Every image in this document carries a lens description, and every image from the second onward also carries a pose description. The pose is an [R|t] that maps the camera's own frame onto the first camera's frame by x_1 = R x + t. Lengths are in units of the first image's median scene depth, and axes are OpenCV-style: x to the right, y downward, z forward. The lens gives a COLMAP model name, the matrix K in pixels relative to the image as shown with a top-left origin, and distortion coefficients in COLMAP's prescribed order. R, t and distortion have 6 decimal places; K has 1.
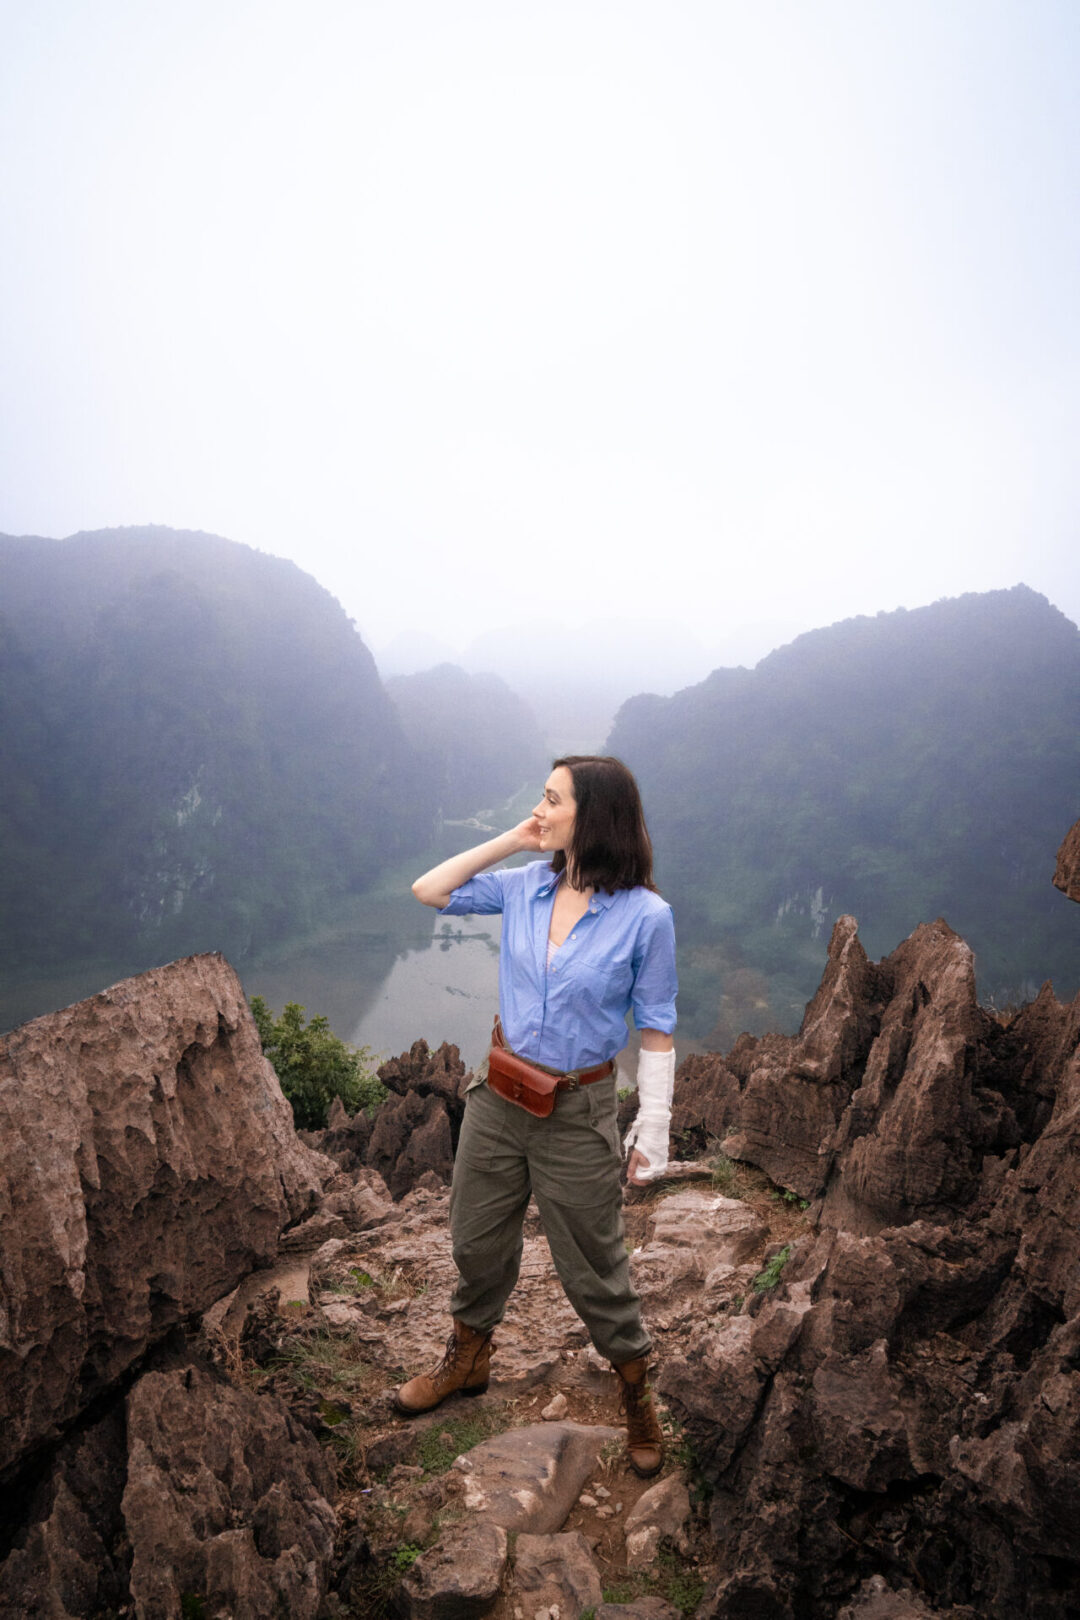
lens RADIAL K [[1156.7, 0, 542.7], [0, 1156.7, 808.0], [0, 0, 1]] dist [-0.130503, 0.093282]
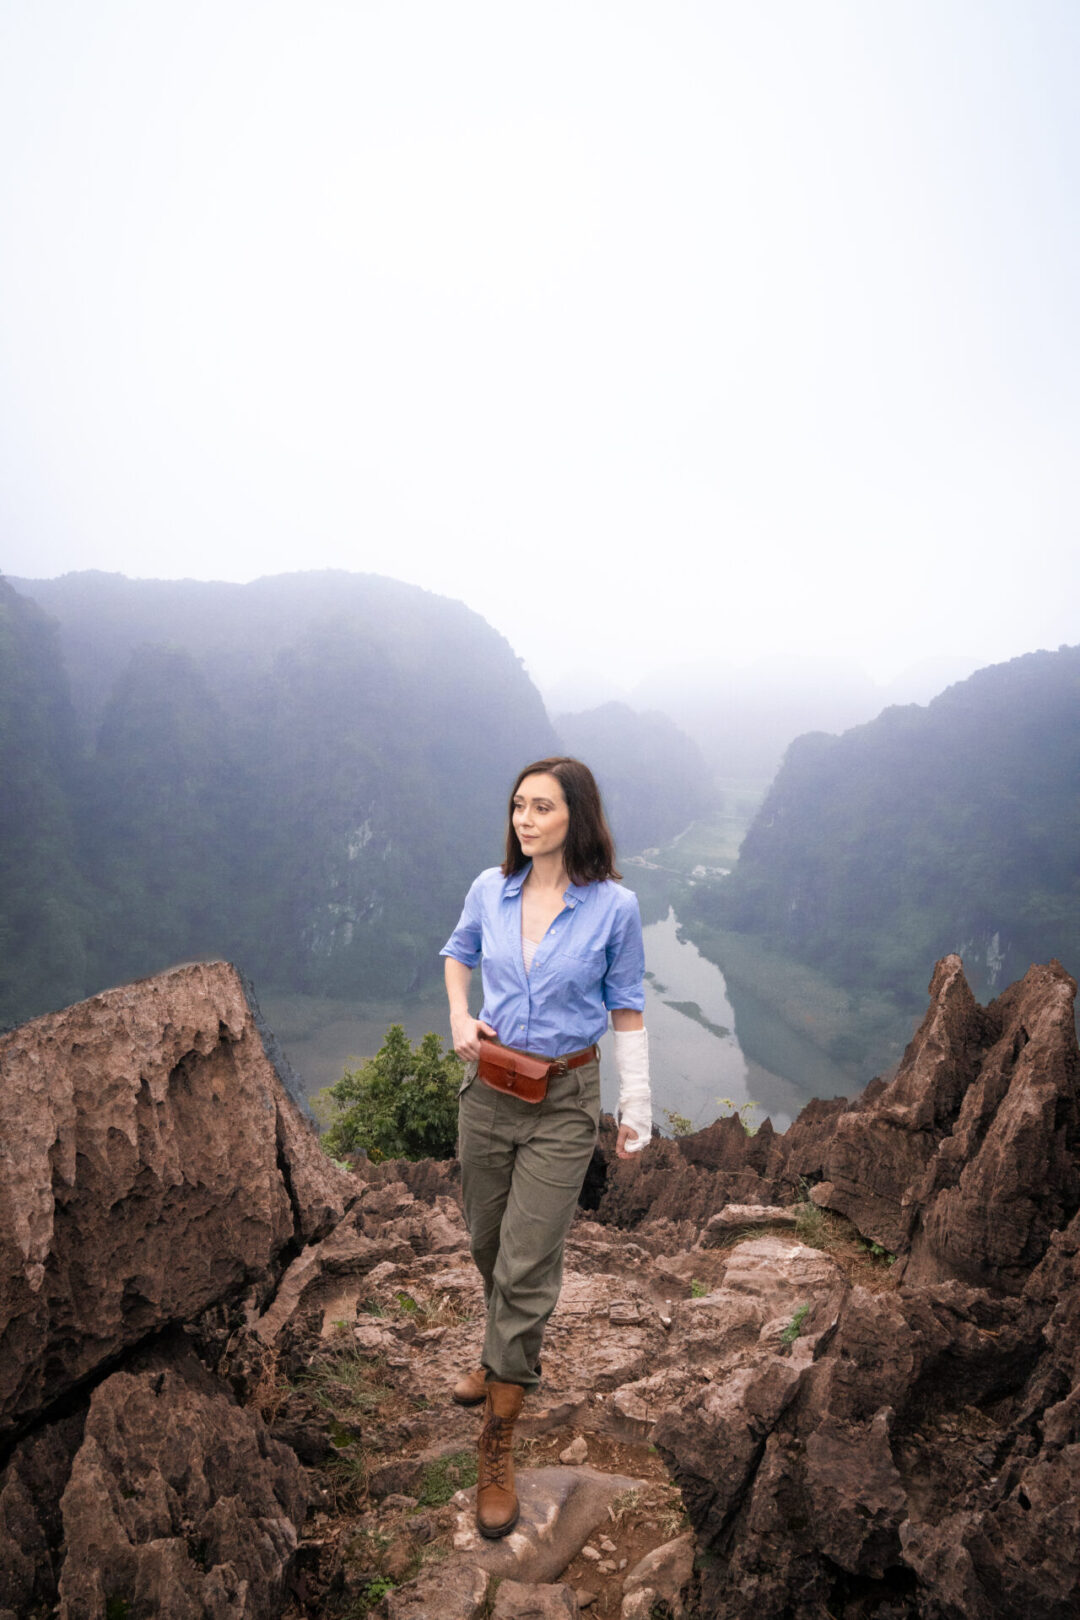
lens RADIAL K [[1154.7, 0, 534.7], [0, 1154.7, 809.5], [0, 0, 1]] dist [-0.130317, 0.095293]
pose [[0.987314, 0.008594, -0.158547, 0.149956], [-0.013751, 0.999410, -0.031458, 0.018741], [0.158184, 0.033239, 0.986850, 0.039272]]
